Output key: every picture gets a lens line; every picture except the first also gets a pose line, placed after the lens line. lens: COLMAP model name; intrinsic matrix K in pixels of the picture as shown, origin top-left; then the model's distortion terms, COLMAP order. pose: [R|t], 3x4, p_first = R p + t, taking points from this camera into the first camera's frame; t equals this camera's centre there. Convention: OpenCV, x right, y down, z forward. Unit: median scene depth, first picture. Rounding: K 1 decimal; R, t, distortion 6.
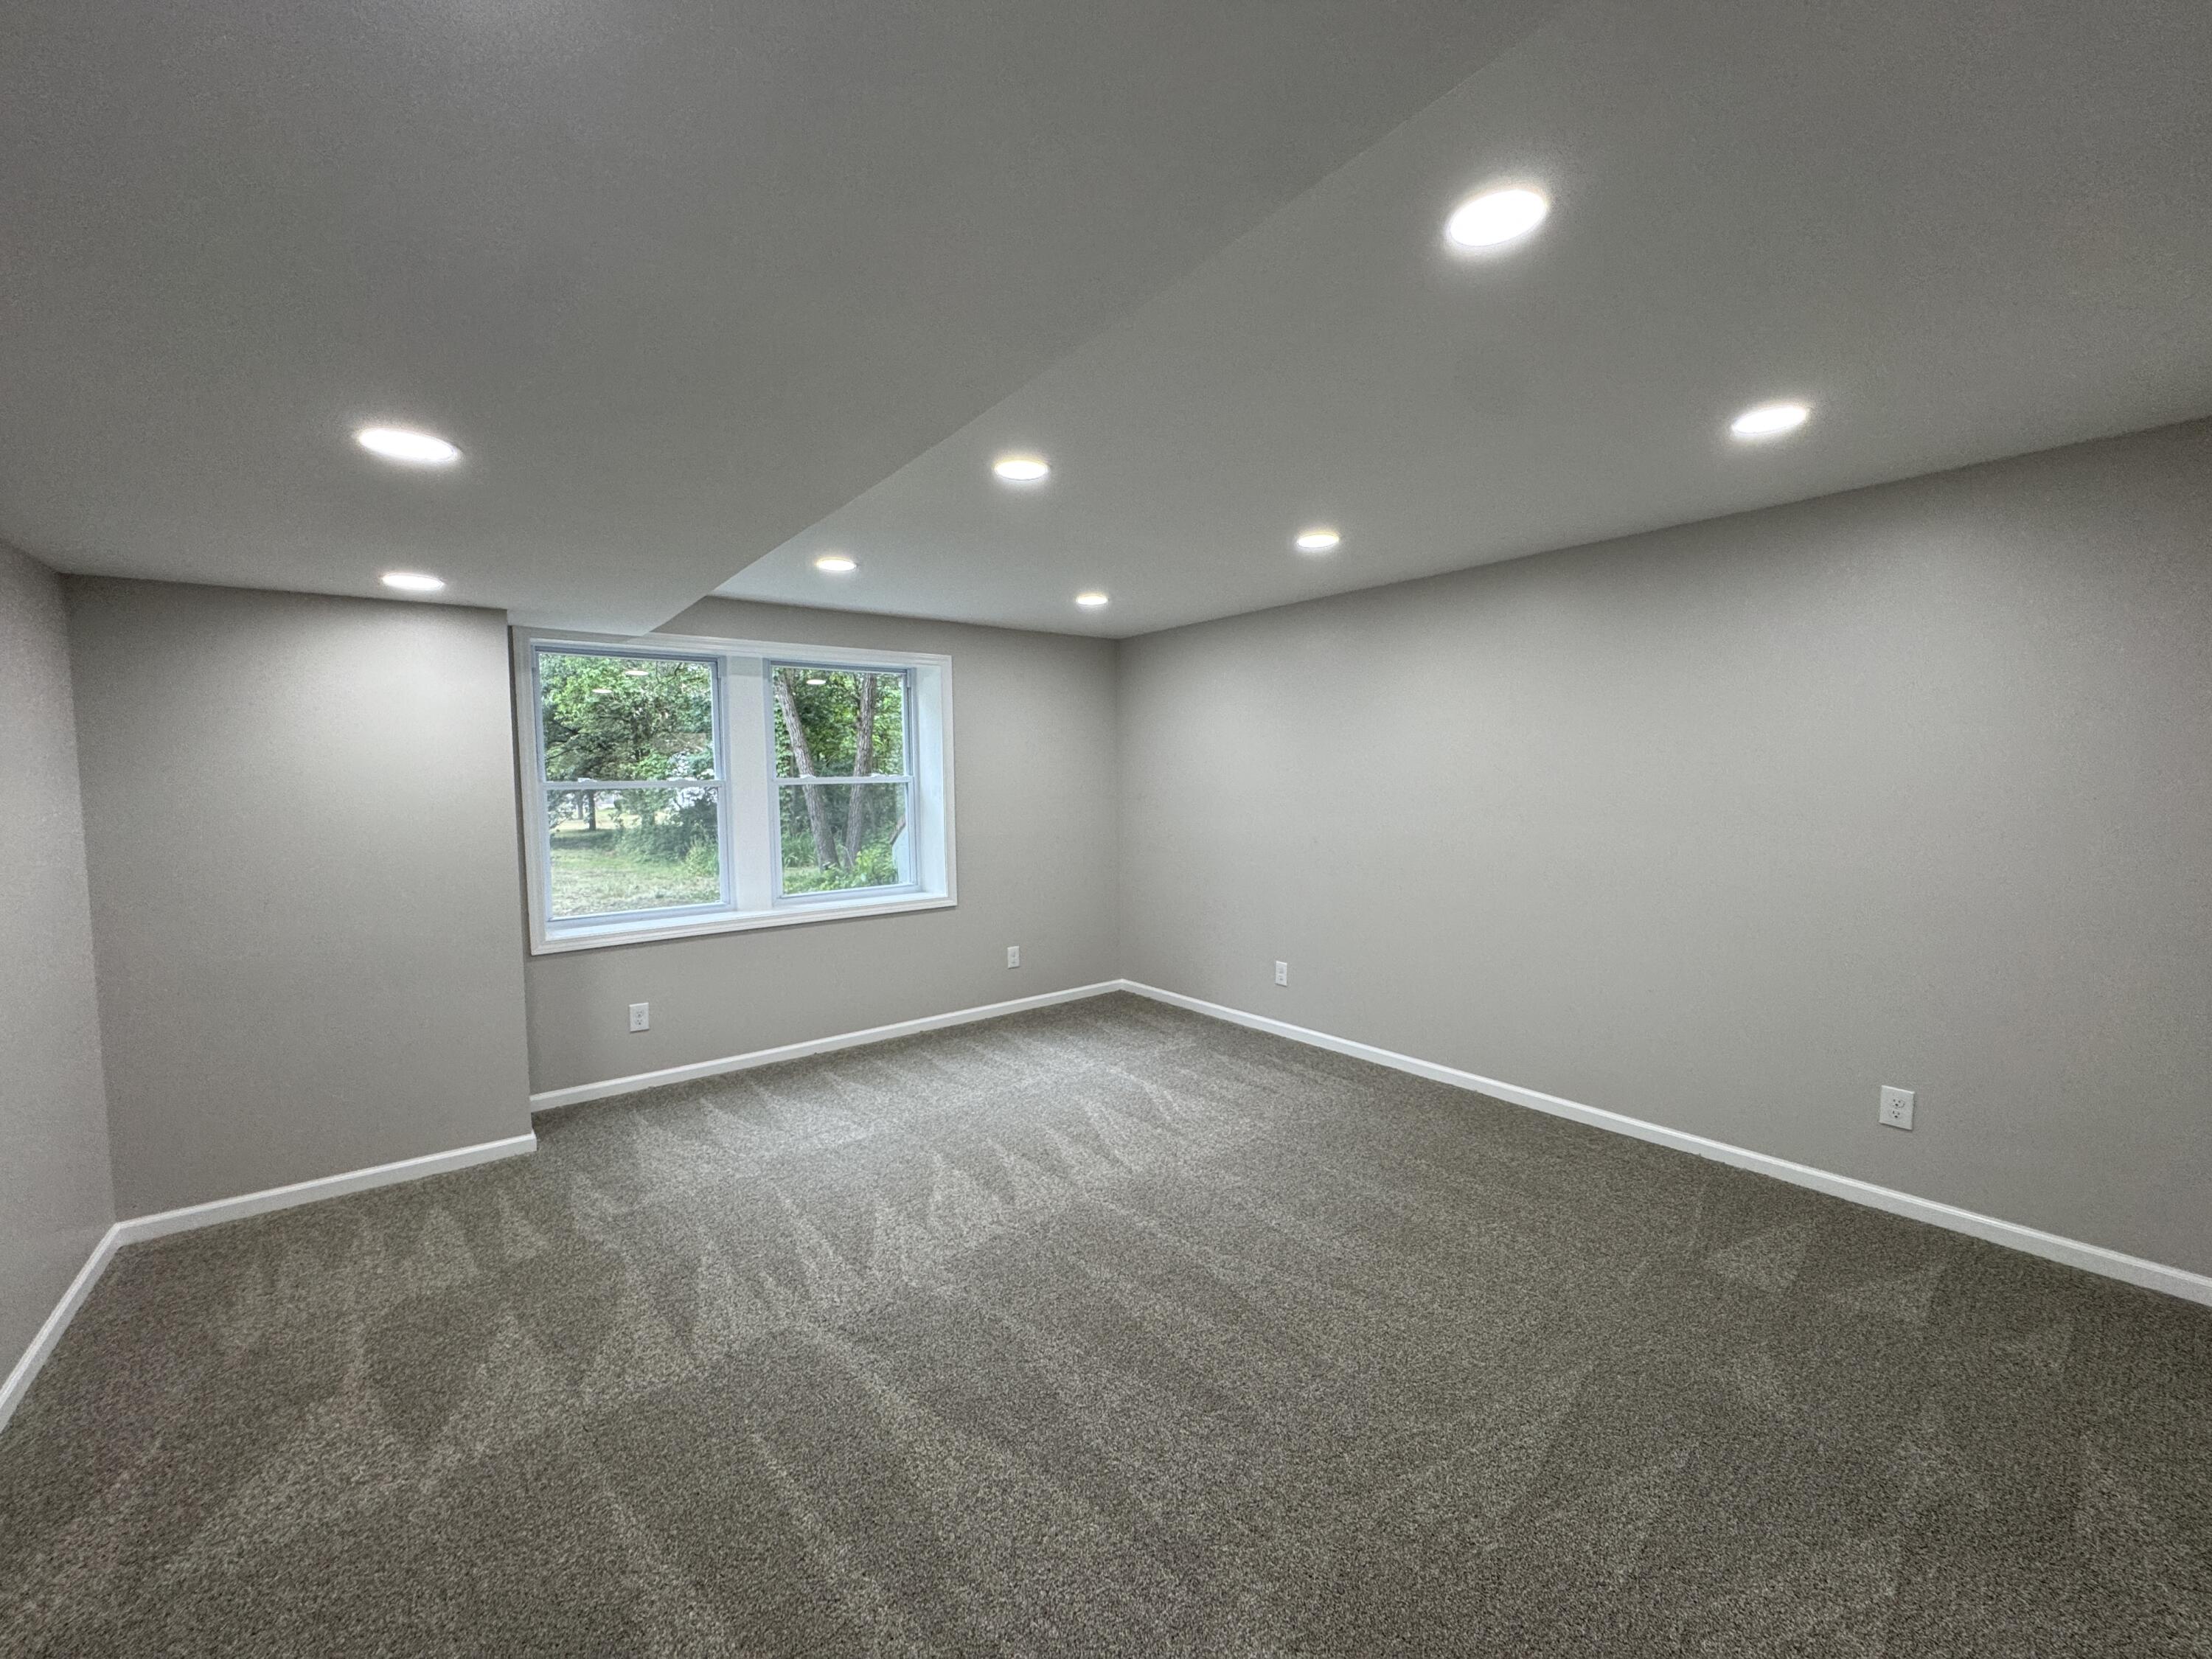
lens RADIAL K [[886.7, 0, 1103.9], [0, 886.7, 831.3], [0, 0, 1]] dist [-0.002038, 0.000813]
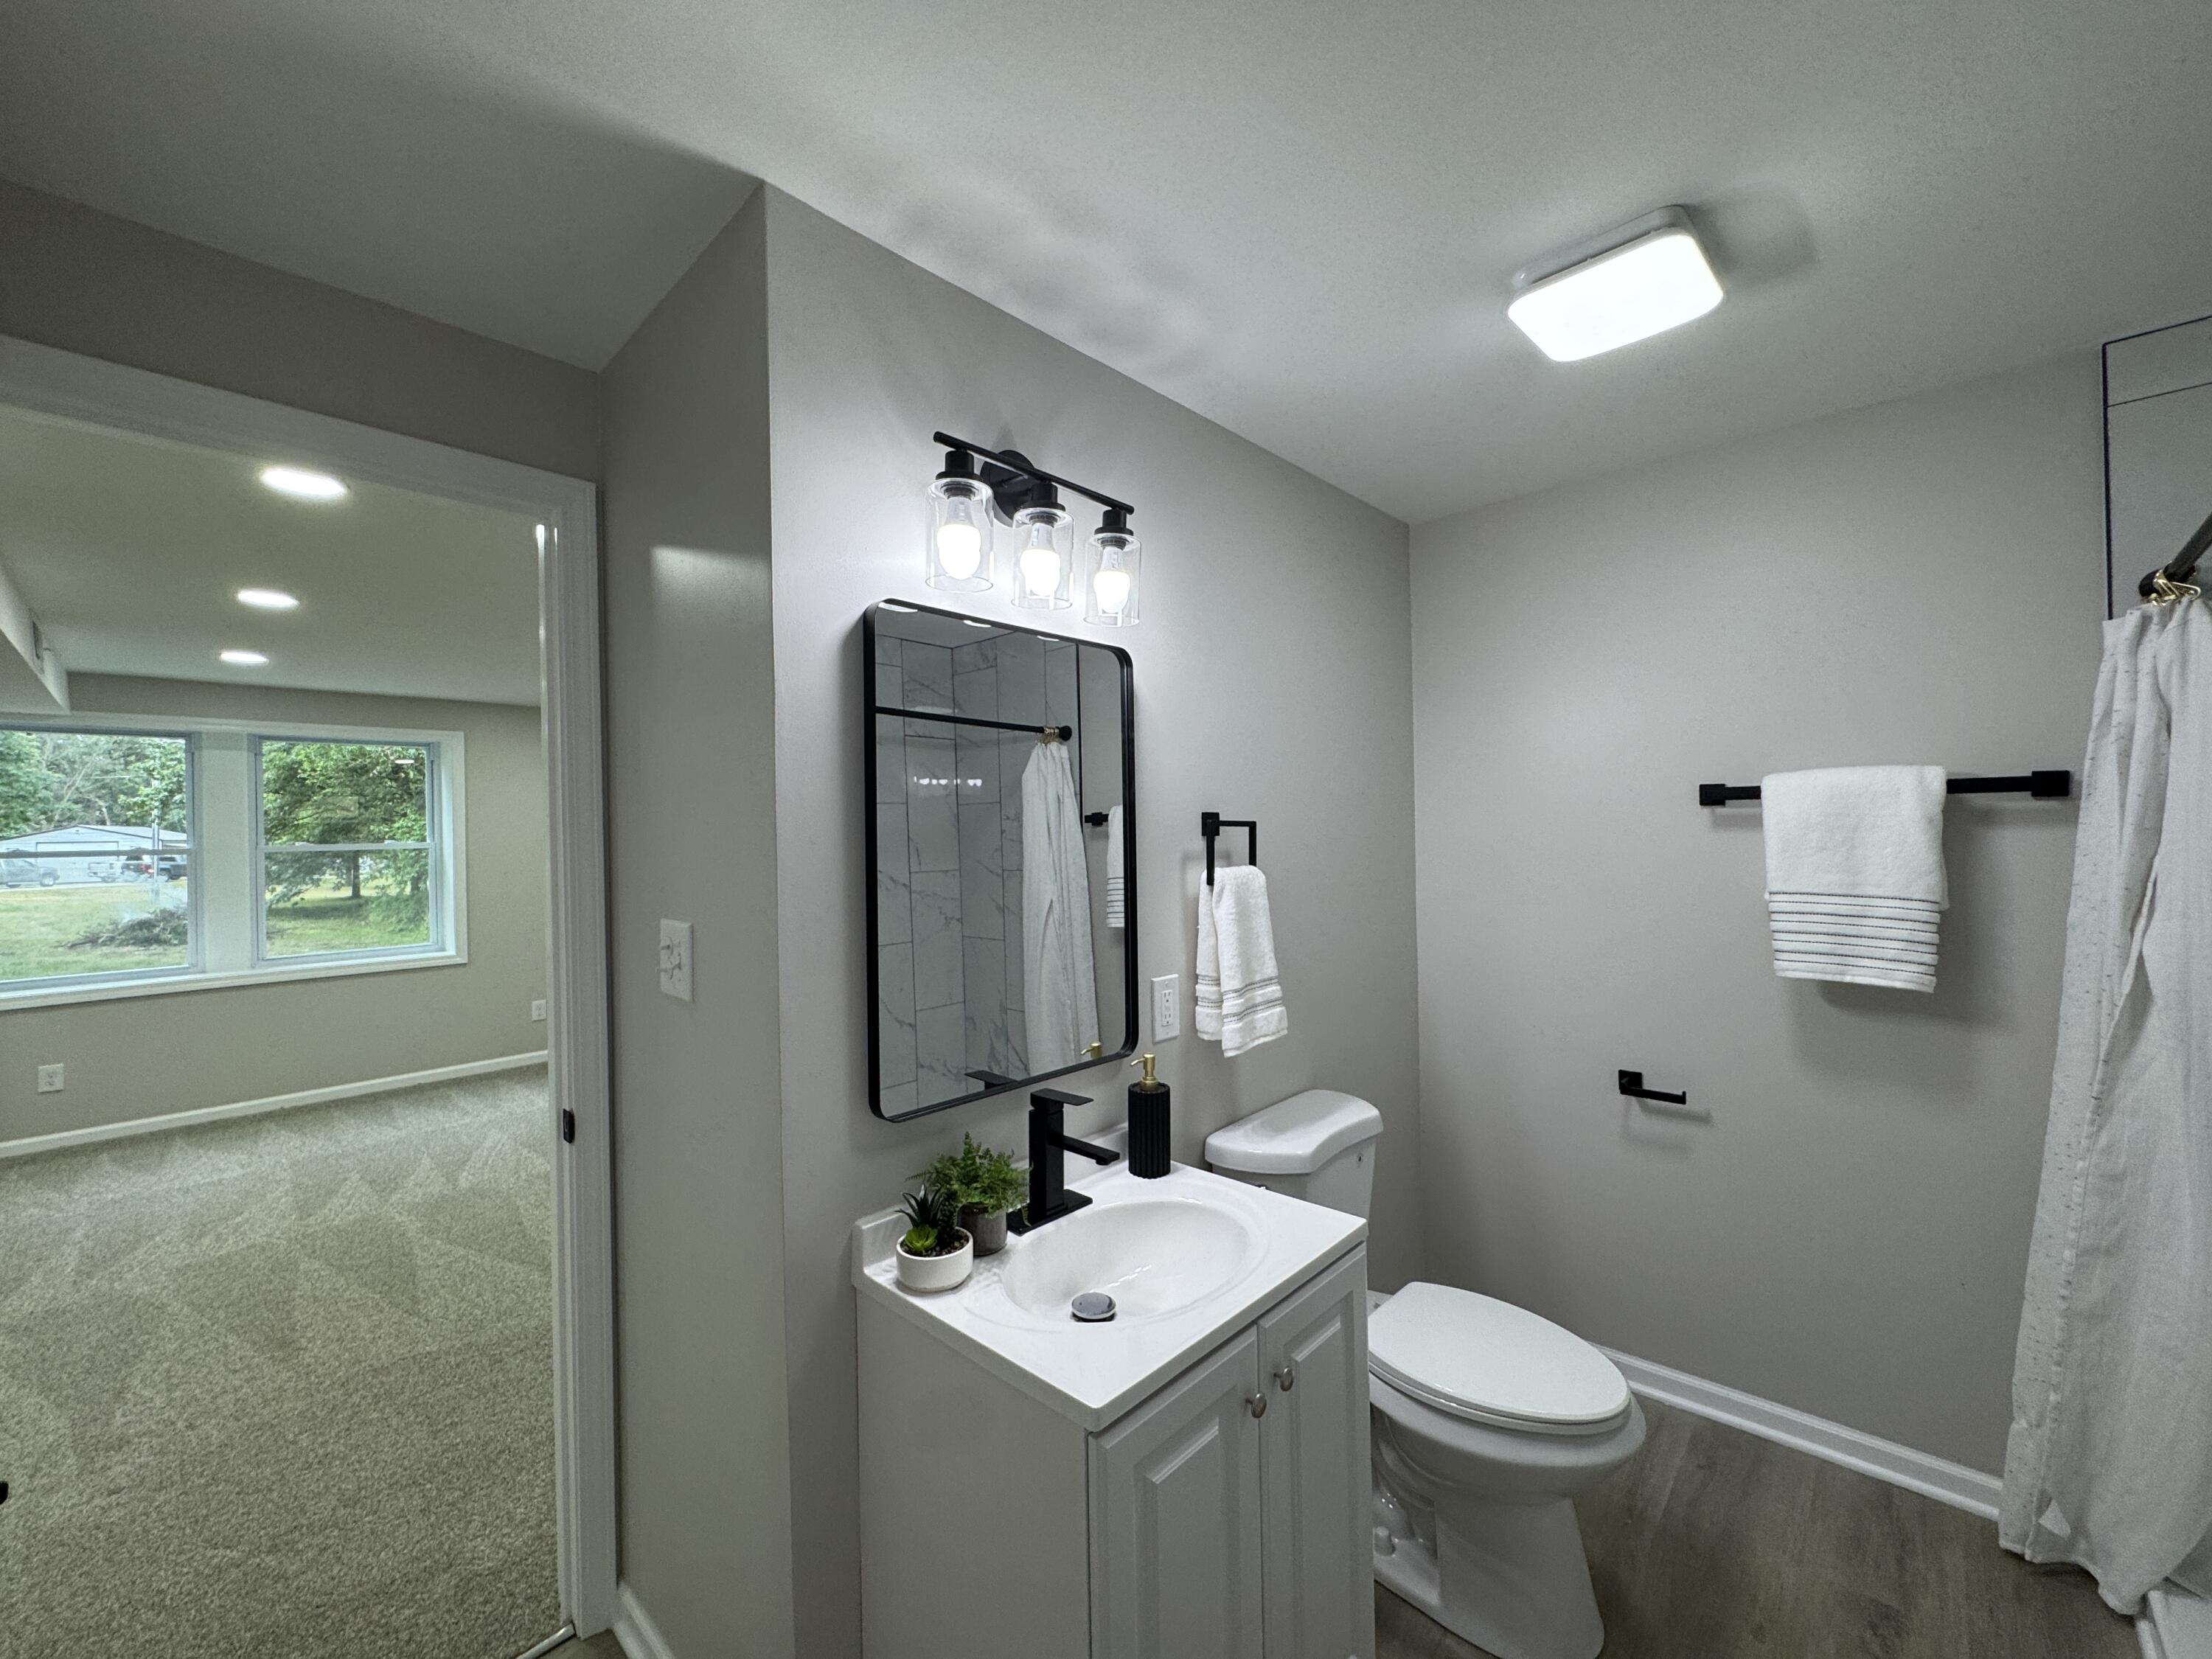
lens RADIAL K [[886.7, 0, 1103.9], [0, 886.7, 831.3], [0, 0, 1]] dist [-0.002038, 0.000813]
pose [[0.988423, -0.005416, 0.151630, 0.536651], [0.015264, 0.997842, -0.063862, 0.006482], [-0.150956, 0.065437, 0.986372, -0.226542]]
